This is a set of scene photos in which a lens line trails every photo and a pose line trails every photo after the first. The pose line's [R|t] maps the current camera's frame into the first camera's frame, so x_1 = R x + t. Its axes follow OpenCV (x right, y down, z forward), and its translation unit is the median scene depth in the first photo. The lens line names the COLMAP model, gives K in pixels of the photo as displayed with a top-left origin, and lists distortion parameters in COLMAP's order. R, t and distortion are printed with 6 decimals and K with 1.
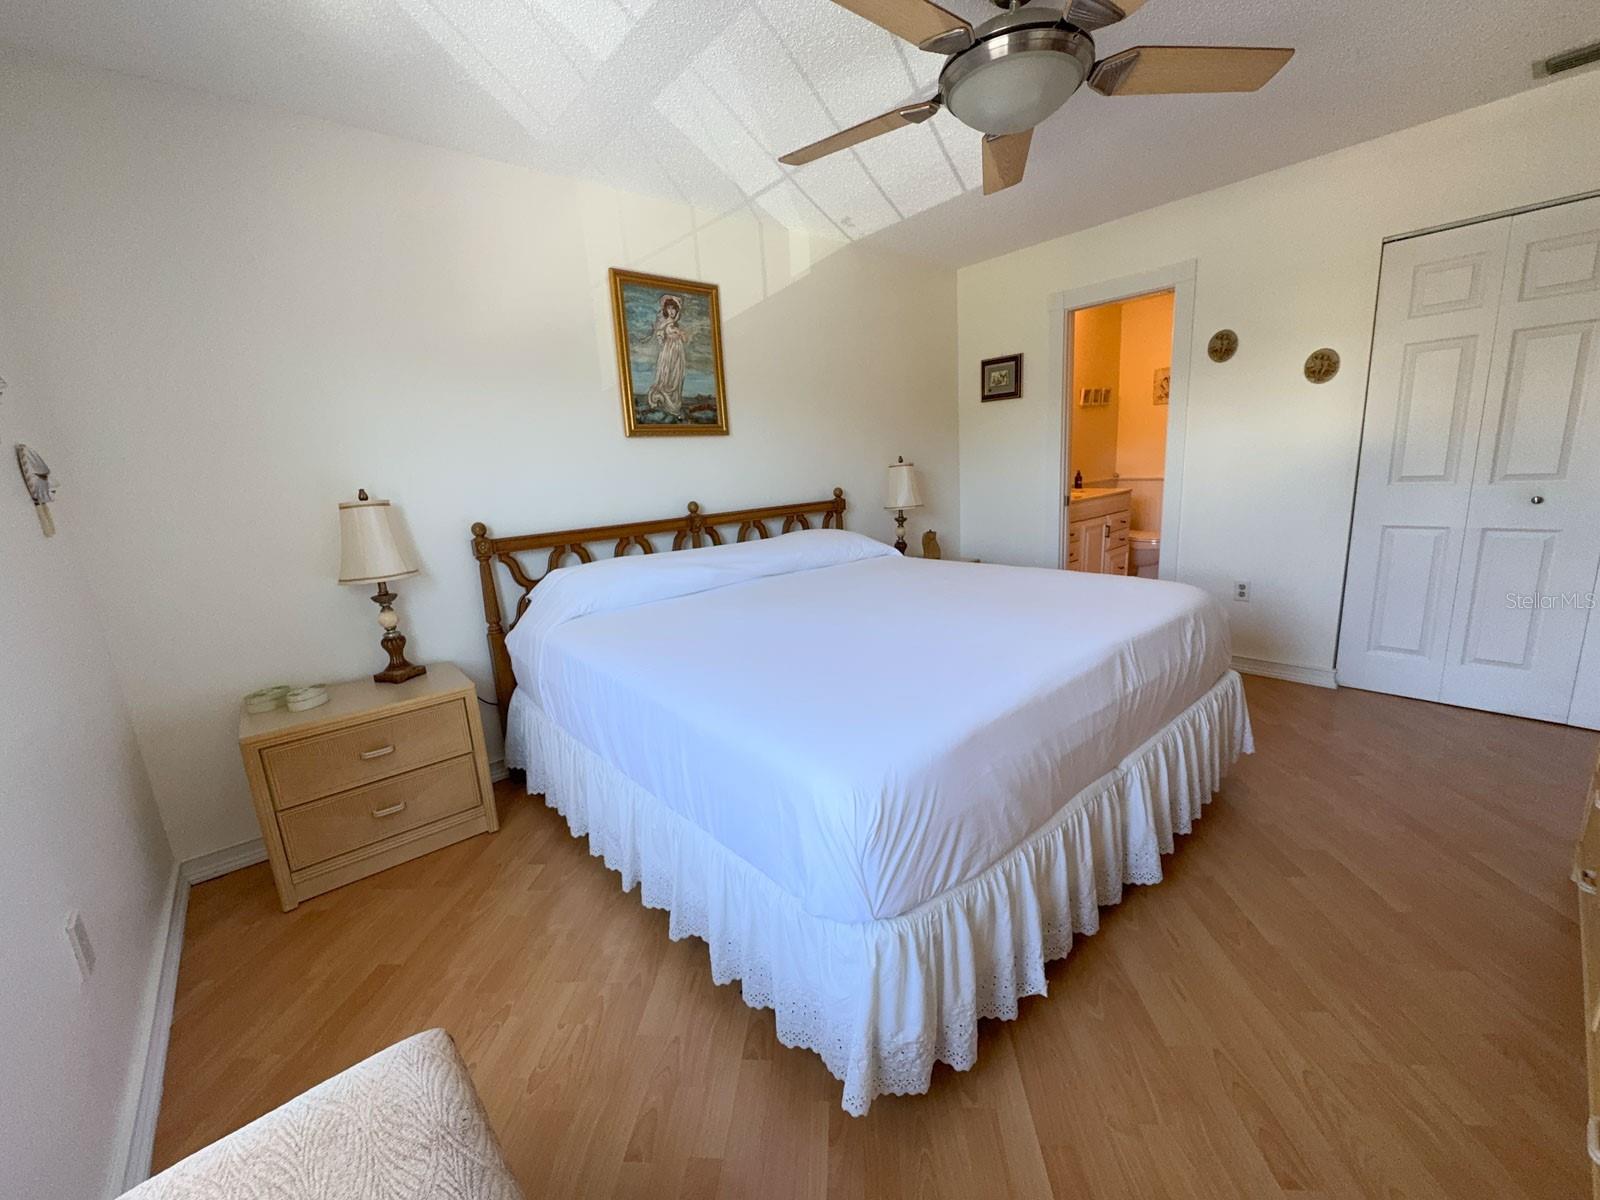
lens RADIAL K [[636.9, 0, 803.1], [0, 636.9, 603.3], [0, 0, 1]] dist [-0.005596, 0.000530]
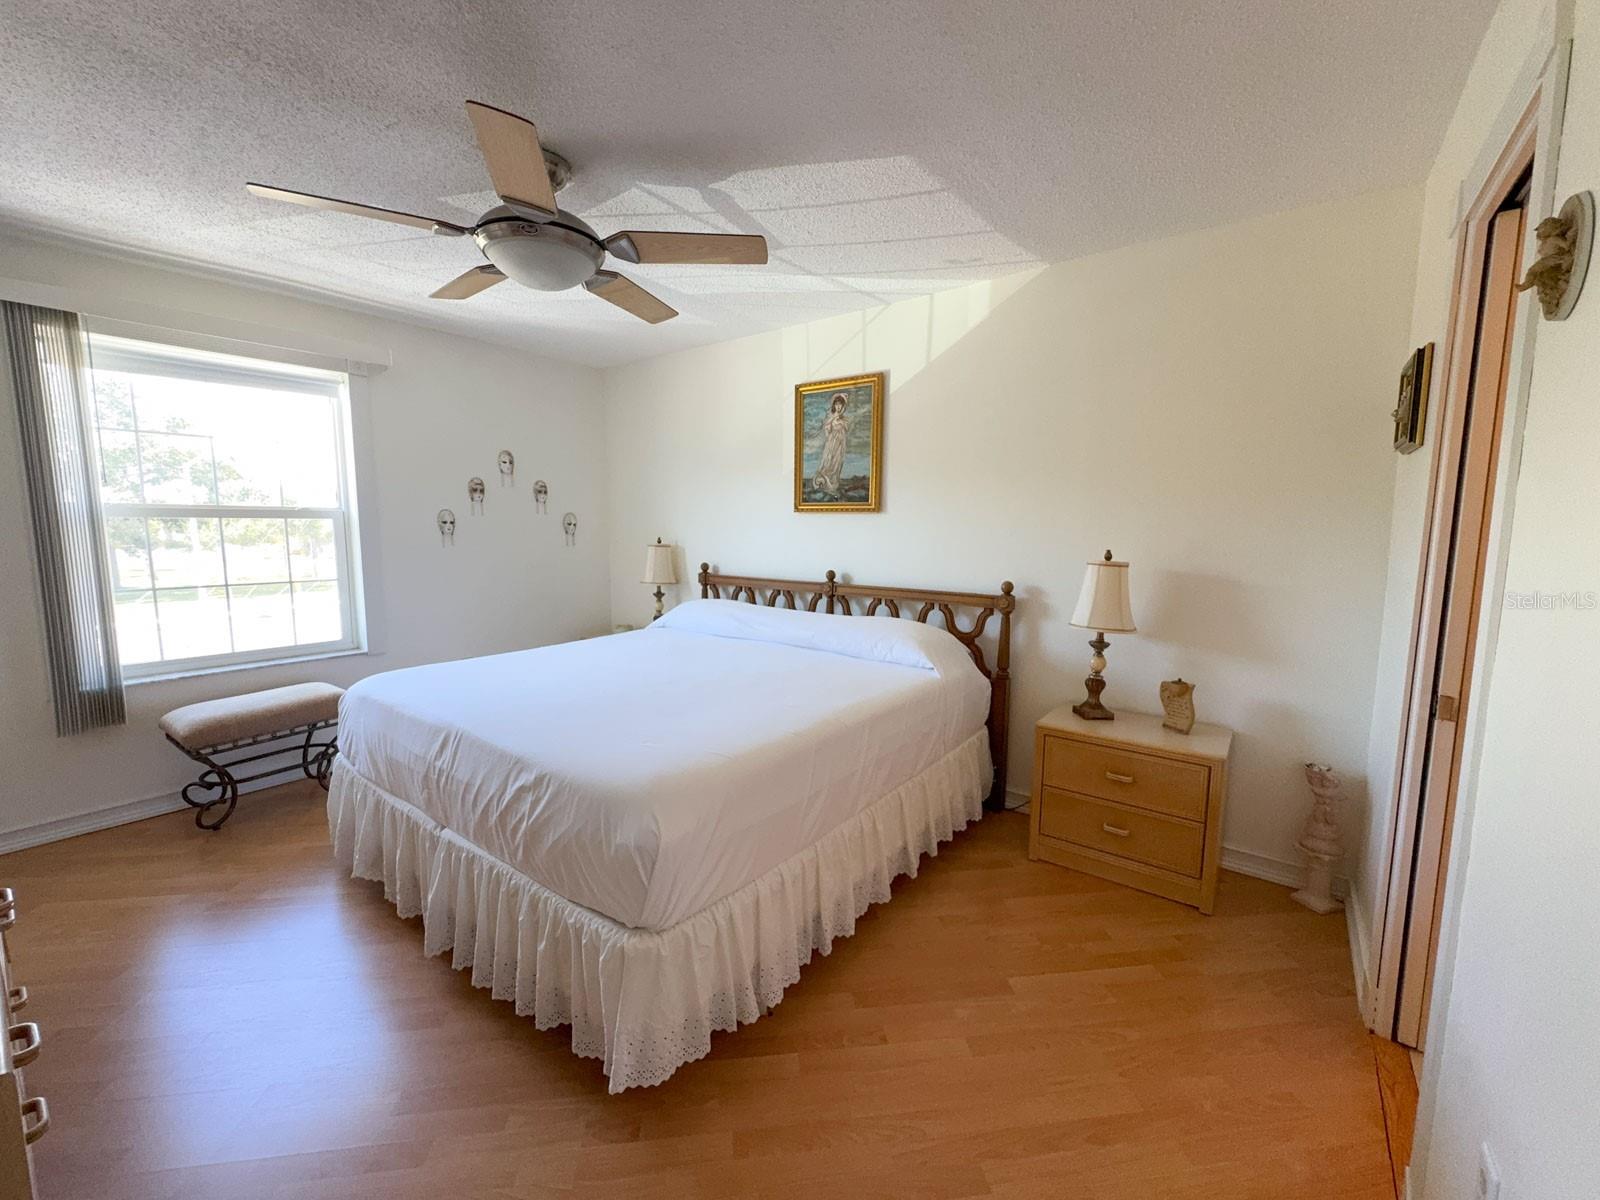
lens RADIAL K [[636.9, 0, 792.4], [0, 636.9, 598.6], [0, 0, 1]] dist [-0.005596, 0.000530]
pose [[0.200573, 0.157232, -0.966979, 0.925165], [-0.242944, 0.964189, 0.106387, -0.222251], [0.949078, 0.213584, 0.231589, 0.714186]]
